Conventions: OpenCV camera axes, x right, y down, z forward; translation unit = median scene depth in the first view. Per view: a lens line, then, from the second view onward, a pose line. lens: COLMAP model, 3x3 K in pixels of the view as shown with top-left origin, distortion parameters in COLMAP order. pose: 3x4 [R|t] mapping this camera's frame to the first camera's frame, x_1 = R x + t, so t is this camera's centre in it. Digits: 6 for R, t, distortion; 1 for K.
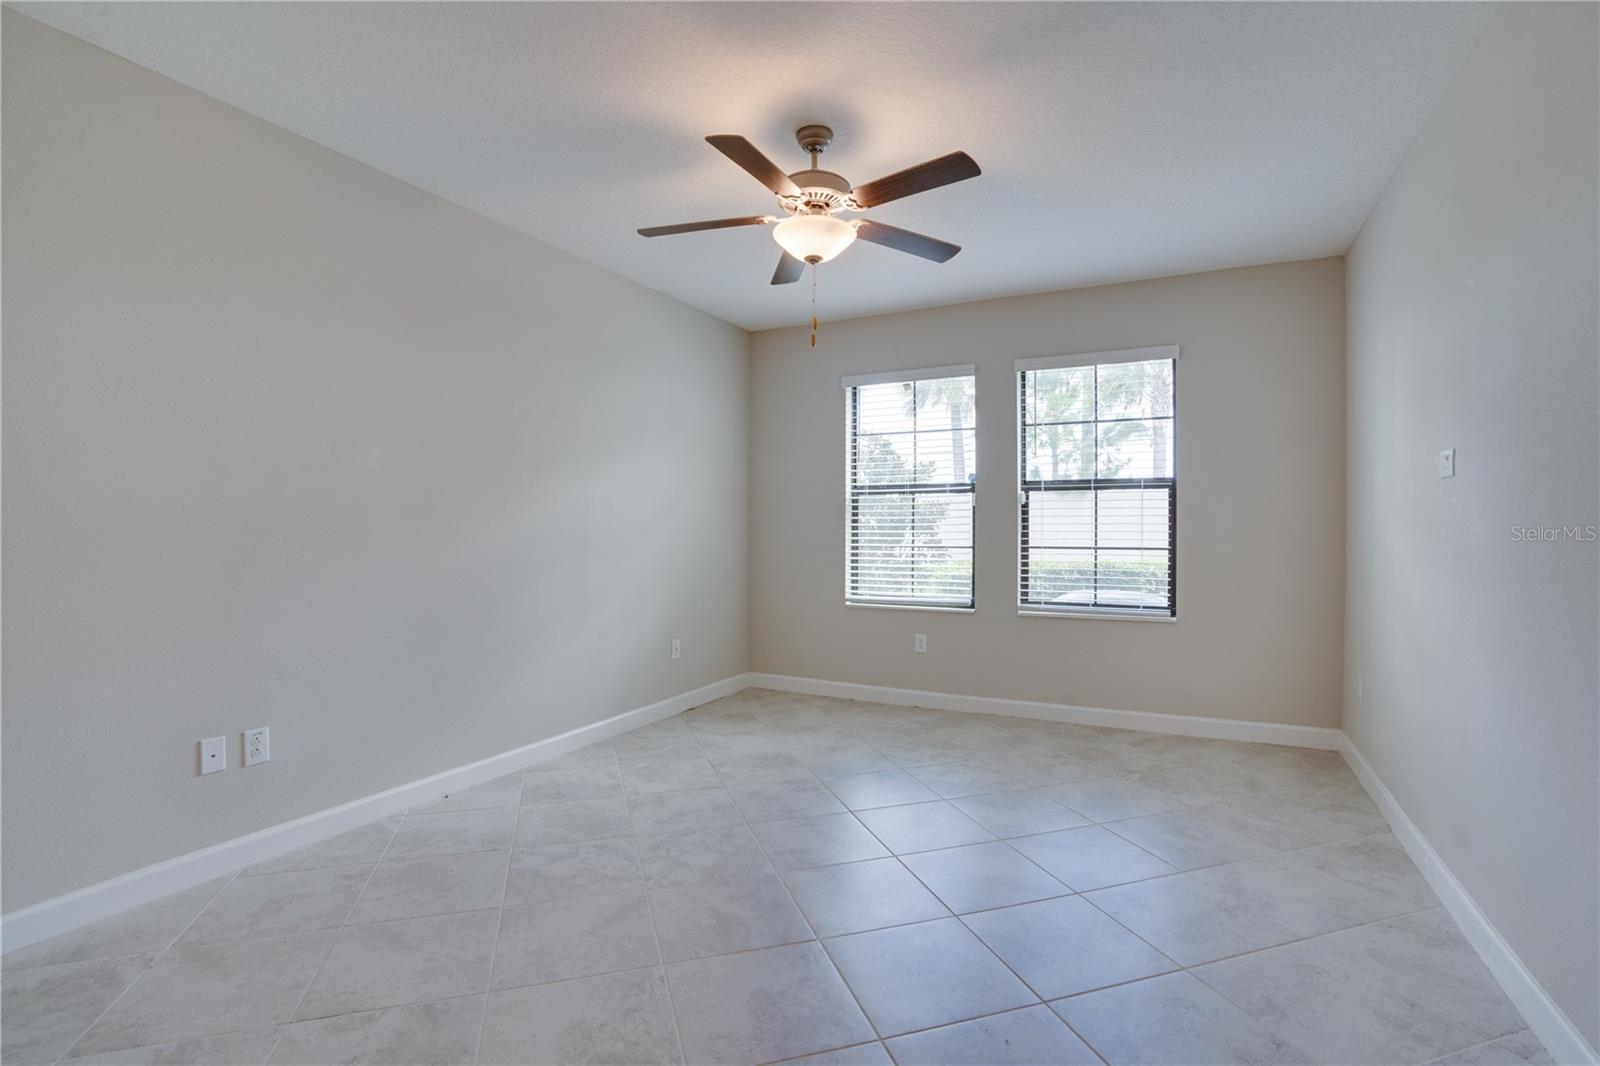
lens RADIAL K [[738.7, 0, 789.6], [0, 738.7, 533.2], [0, 0, 1]] dist [-0.061295, 0.025112]
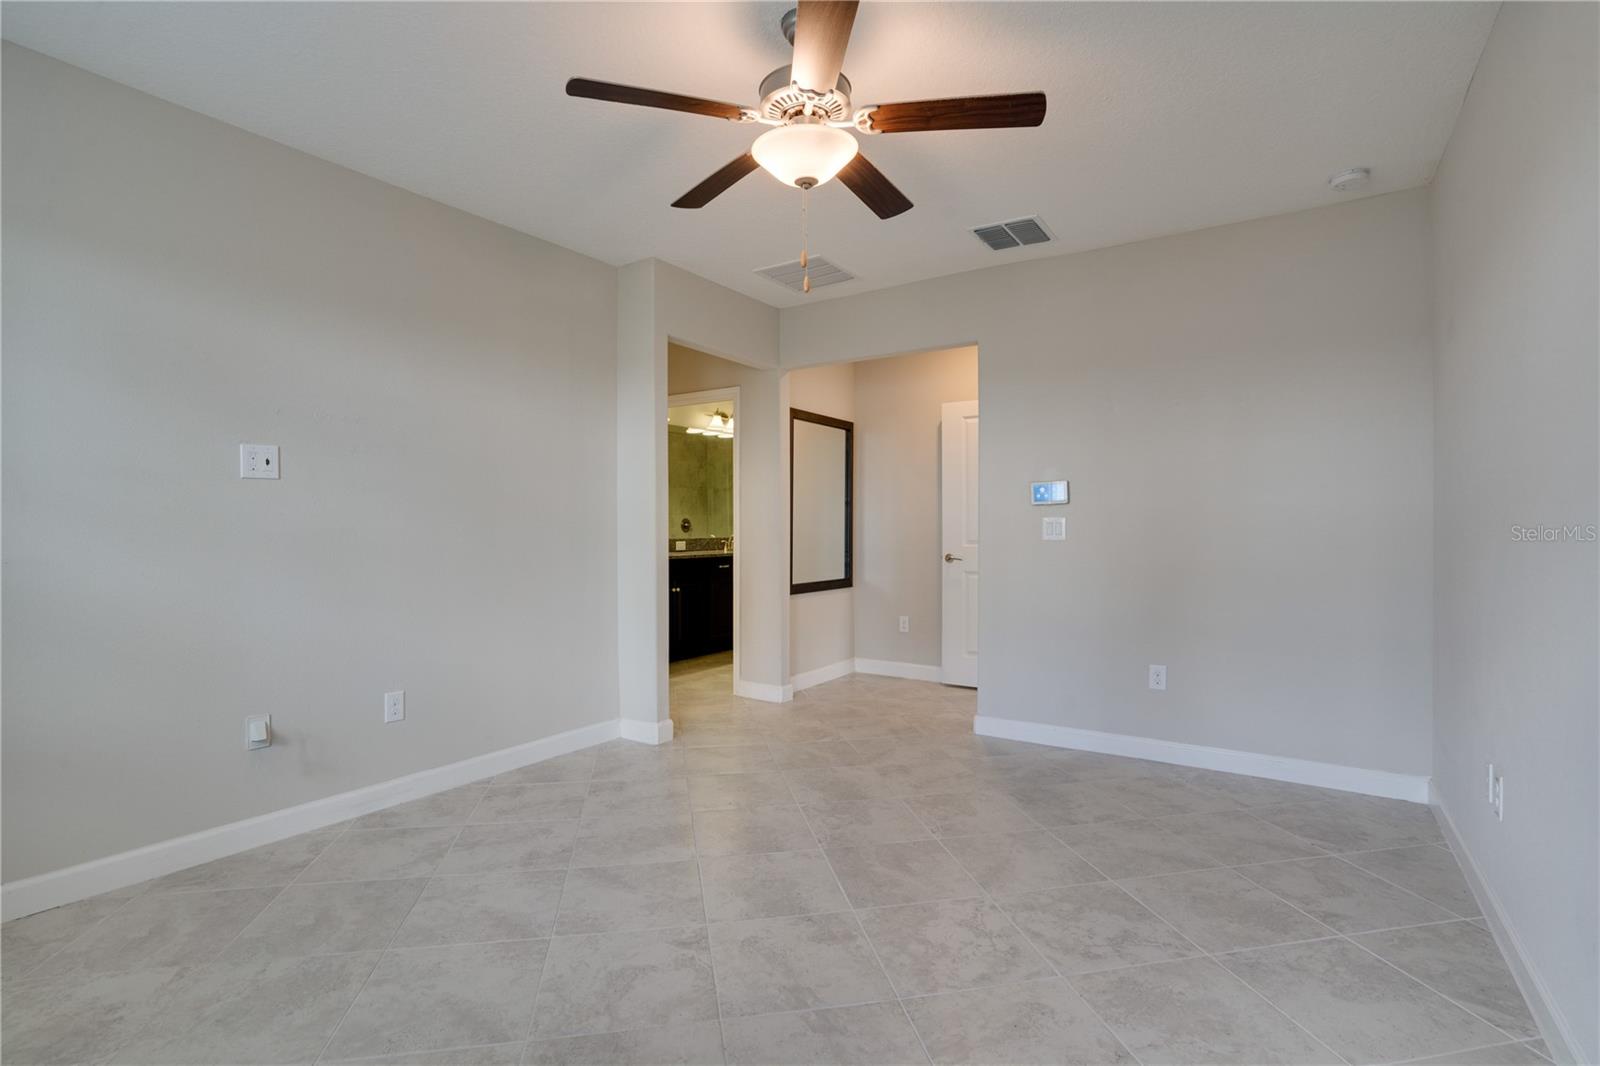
lens RADIAL K [[738.7, 0, 789.6], [0, 738.7, 533.2], [0, 0, 1]] dist [-0.061295, 0.025112]
pose [[-0.993510, -0.001938, 0.113726, -0.042385], [0.000309, 0.999805, 0.019733, -0.013413], [-0.113742, 0.019640, -0.993316, 1.931024]]
